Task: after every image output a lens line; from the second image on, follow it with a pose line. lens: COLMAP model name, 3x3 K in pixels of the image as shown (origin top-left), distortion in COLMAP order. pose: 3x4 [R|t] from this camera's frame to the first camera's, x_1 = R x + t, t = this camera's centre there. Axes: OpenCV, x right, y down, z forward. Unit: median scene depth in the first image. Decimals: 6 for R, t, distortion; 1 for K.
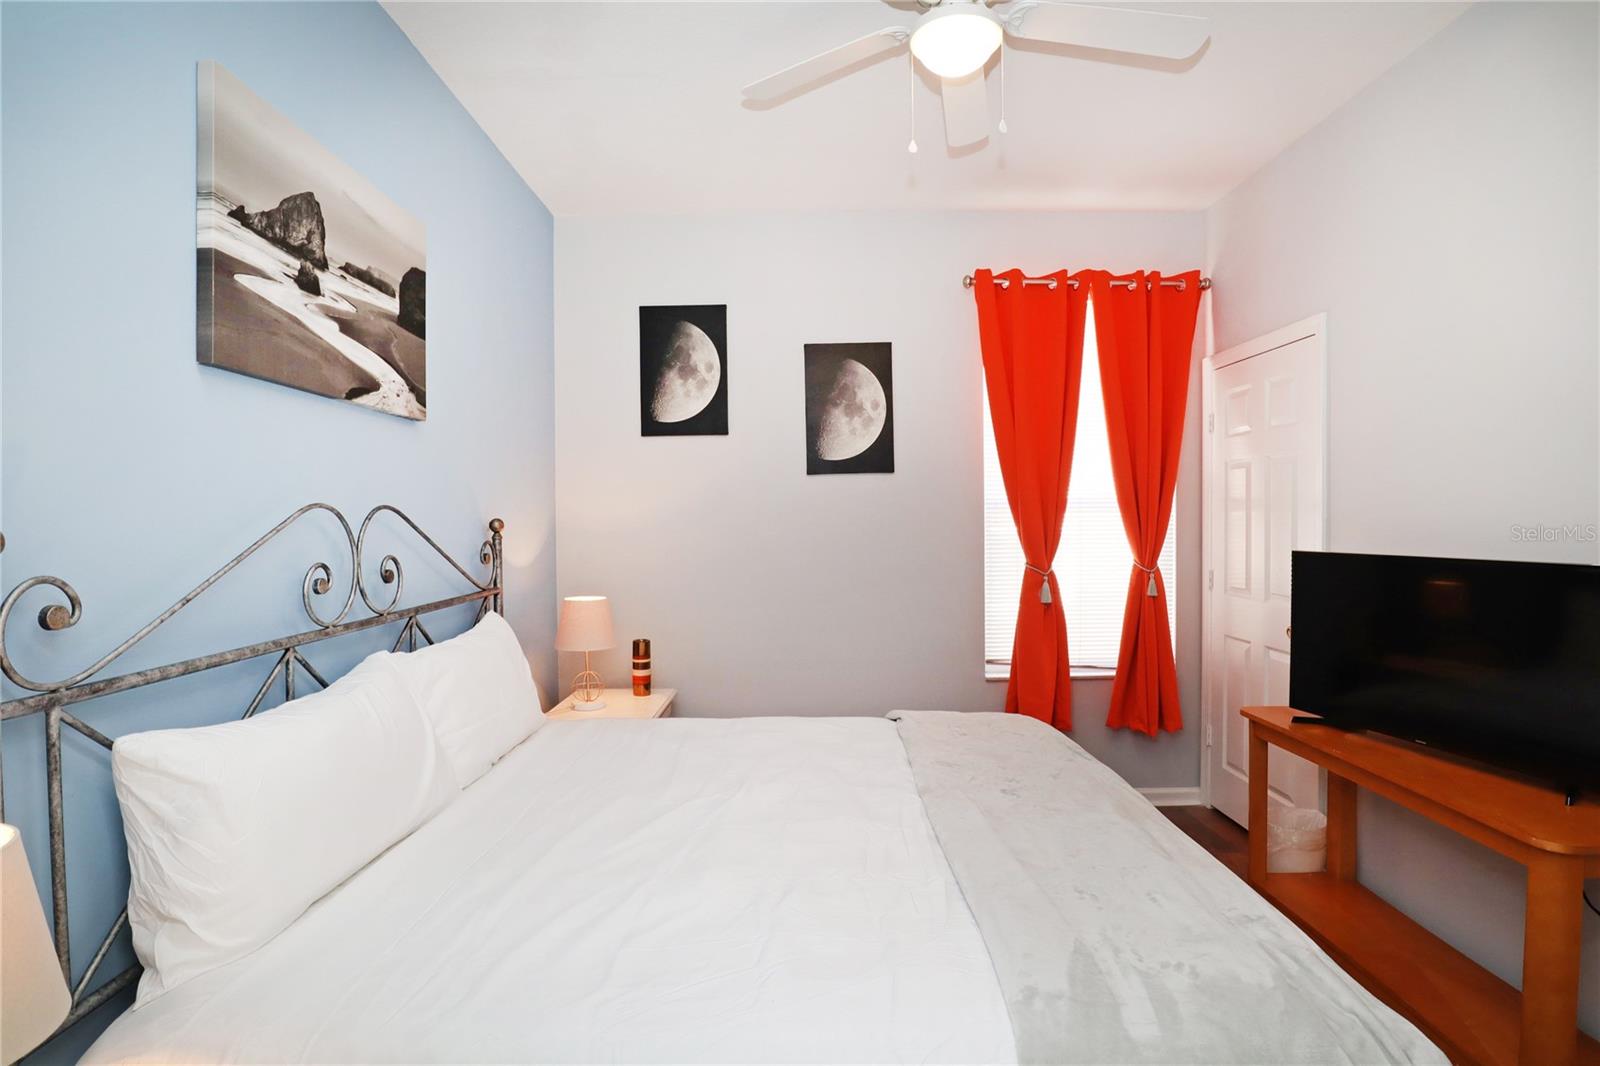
lens RADIAL K [[800.4, 0, 800.0], [0, 800.4, 533.0], [0, 0, 1]] dist [-0.041958, 0.011044]
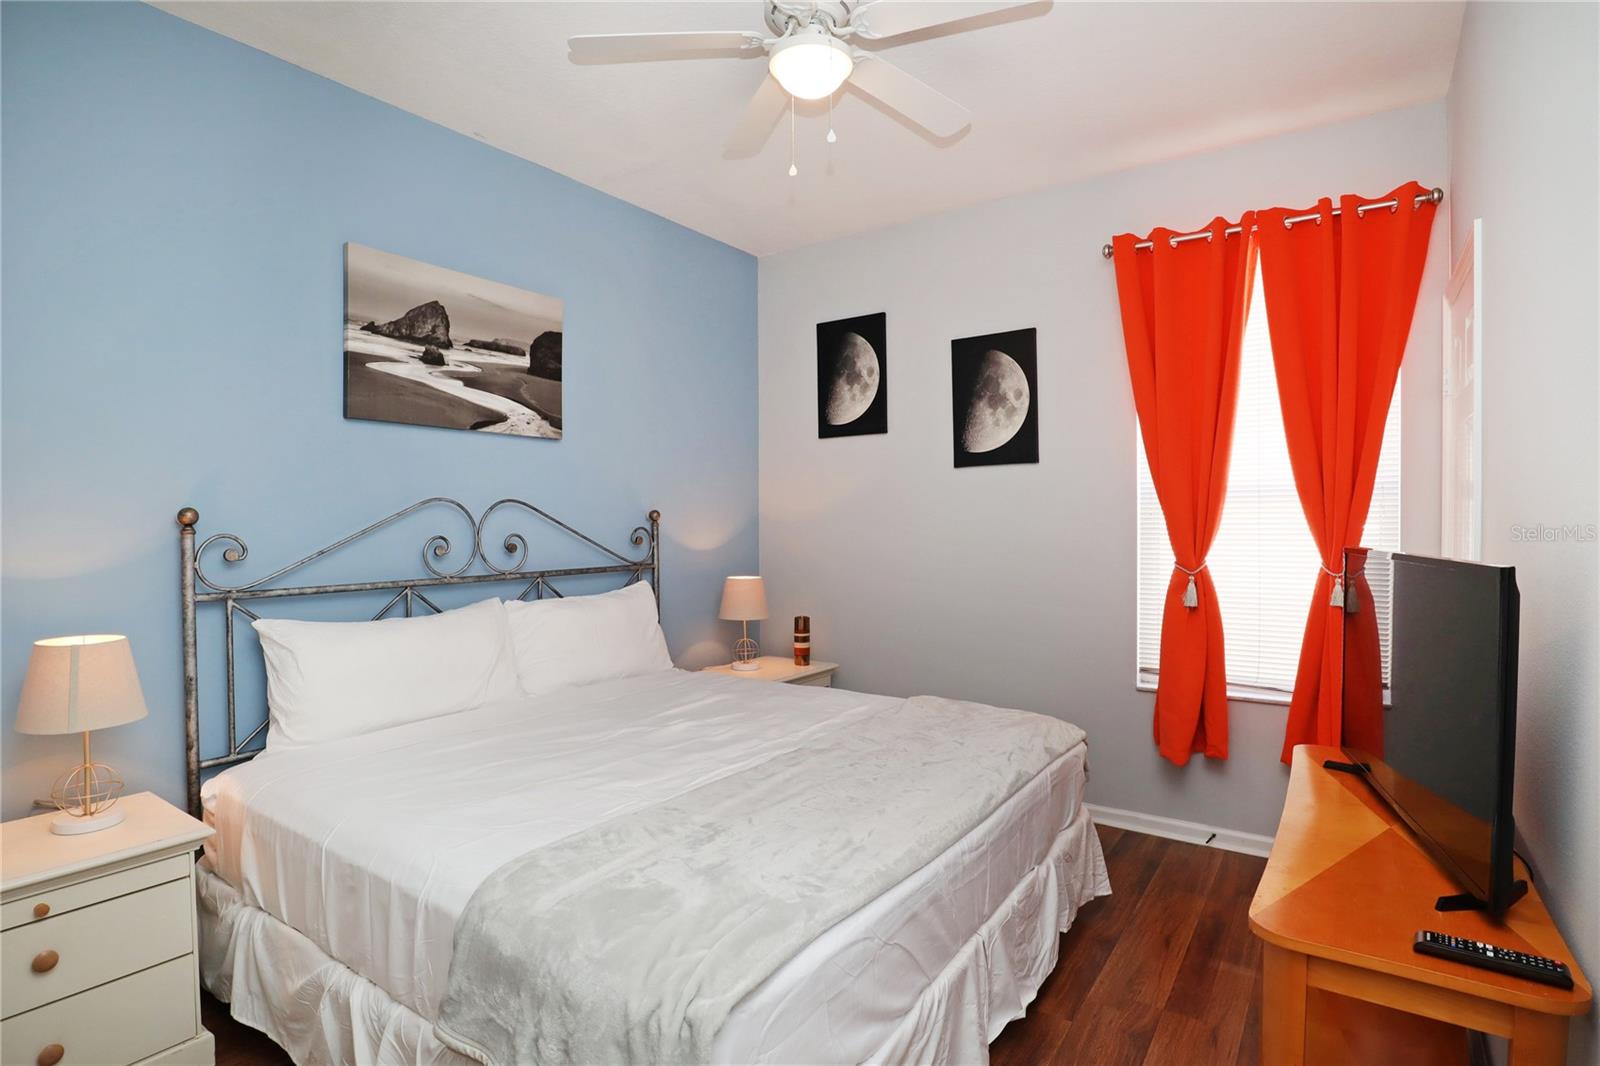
lens RADIAL K [[800.4, 0, 800.0], [0, 800.4, 533.0], [0, 0, 1]] dist [-0.041958, 0.011044]
pose [[0.827925, 0.012689, -0.560696, 0.826865], [-0.011605, 0.999918, 0.005493, 0.014310], [0.560719, 0.001959, 0.828004, 0.087647]]
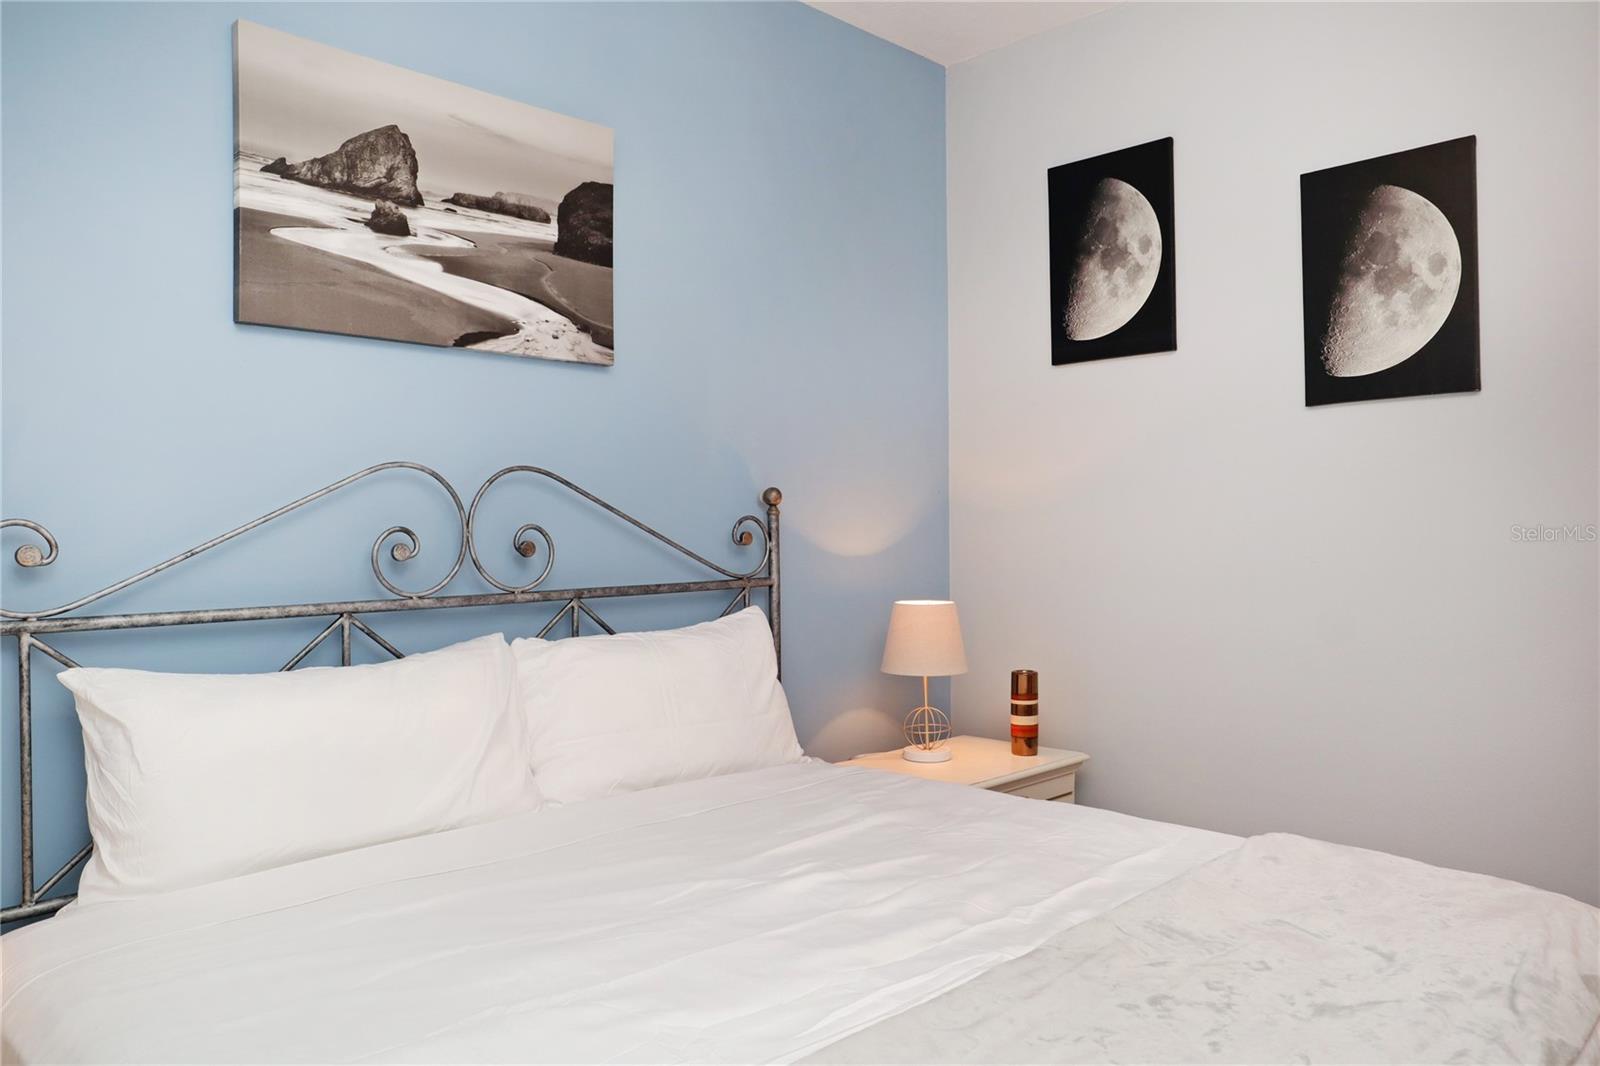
lens RADIAL K [[1137.0, 0, 800.0], [0, 1137.0, 533.0], [0, 0, 1]] dist [-0.021606, 0.003300]
pose [[0.716085, 0.007031, -0.697977, 0.611661], [-0.009386, 0.999956, 0.000443, 0.038057], [0.697950, 0.006234, 0.716120, 0.359141]]
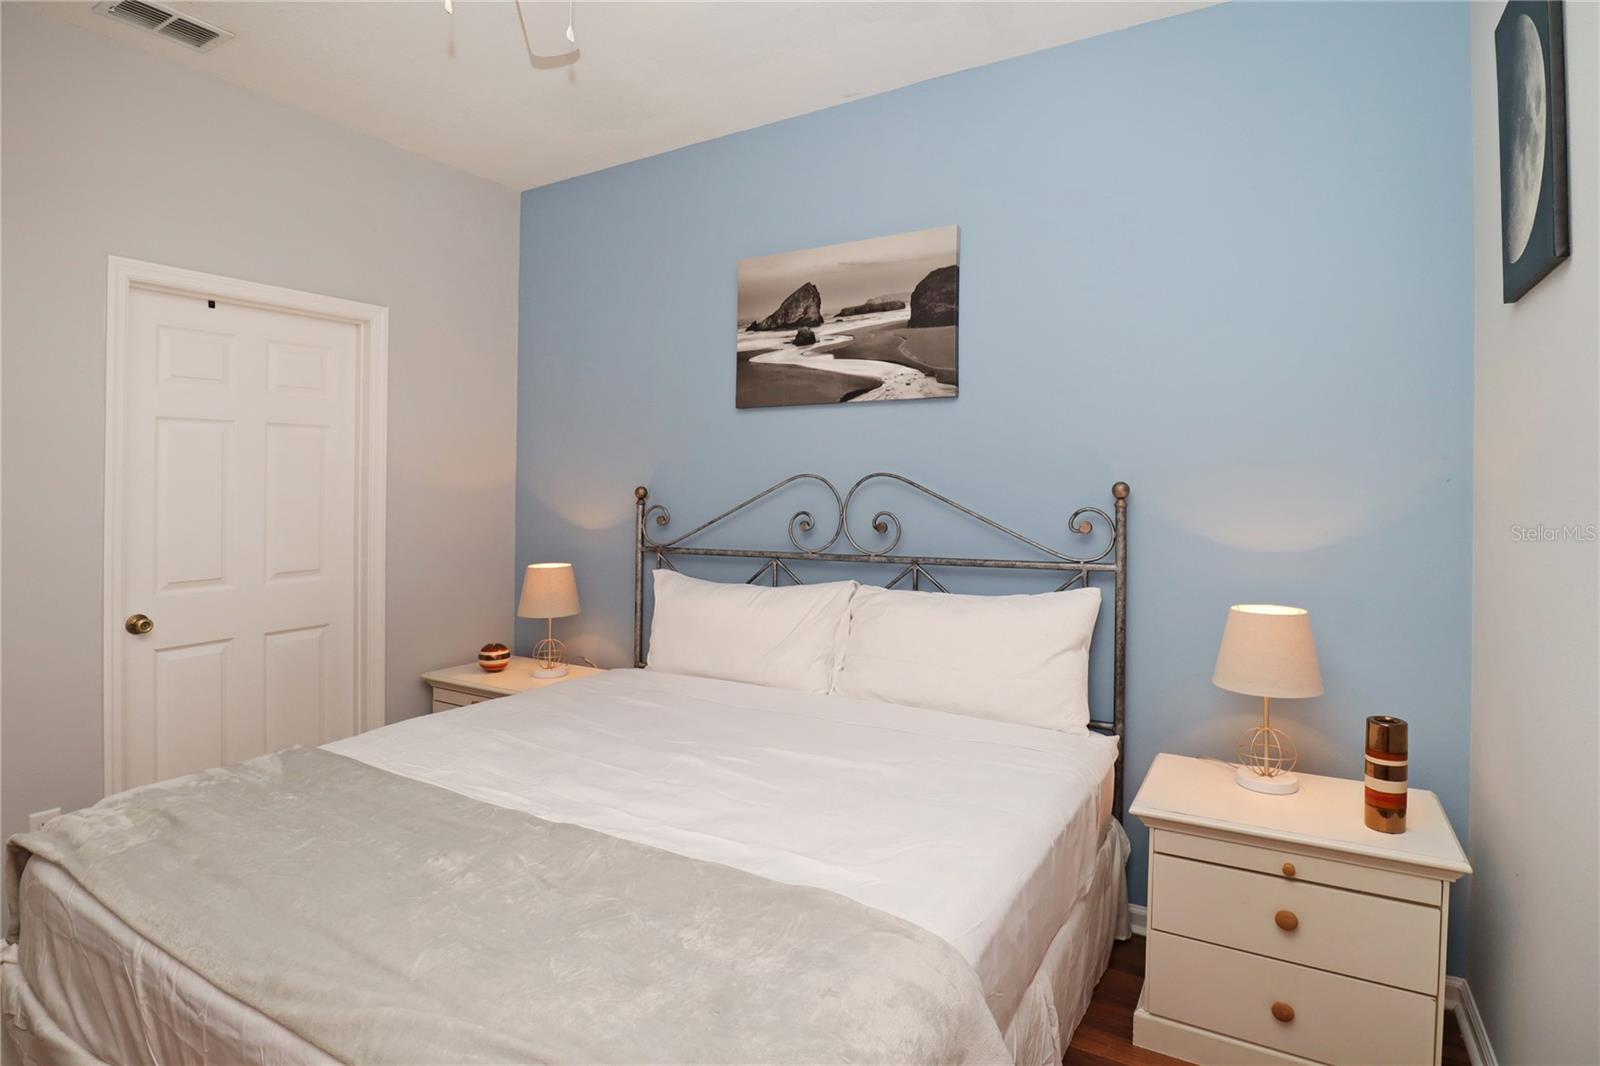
lens RADIAL K [[820.6, 0, 794.6], [0, 820.6, 497.0], [0, 0, 1]] dist [-0.022463, 0.002564]
pose [[-0.496081, -0.017951, -0.868091, 0.802318], [-0.028474, 0.999585, -0.004399, 0.016281], [0.867809, 0.022536, -0.496386, 1.713540]]
